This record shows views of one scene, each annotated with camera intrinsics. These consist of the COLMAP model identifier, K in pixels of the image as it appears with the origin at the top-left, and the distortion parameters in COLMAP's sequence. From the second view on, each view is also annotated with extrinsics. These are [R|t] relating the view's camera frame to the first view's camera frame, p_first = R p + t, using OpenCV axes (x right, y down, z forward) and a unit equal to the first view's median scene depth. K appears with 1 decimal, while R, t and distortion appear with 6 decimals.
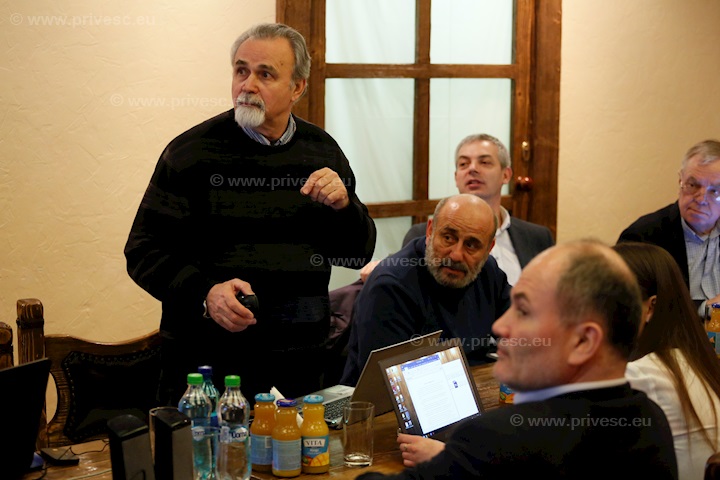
lens RADIAL K [[1535.2, 0, 360.0], [0, 1535.2, 240.0], [0, 0, 1]] dist [-0.255980, -0.448268]
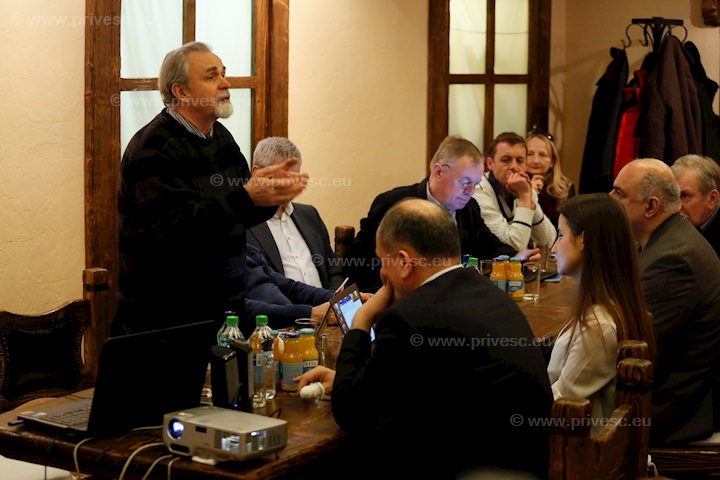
lens RADIAL K [[1535.2, 0, 360.0], [0, 1535.2, 240.0], [0, 0, 1]] dist [-0.255980, -0.448268]
pose [[0.933860, -0.045842, 0.354689, -0.268833], [0.048548, 0.998820, 0.001272, 0.015870], [-0.354328, 0.016031, 0.934984, -0.152443]]
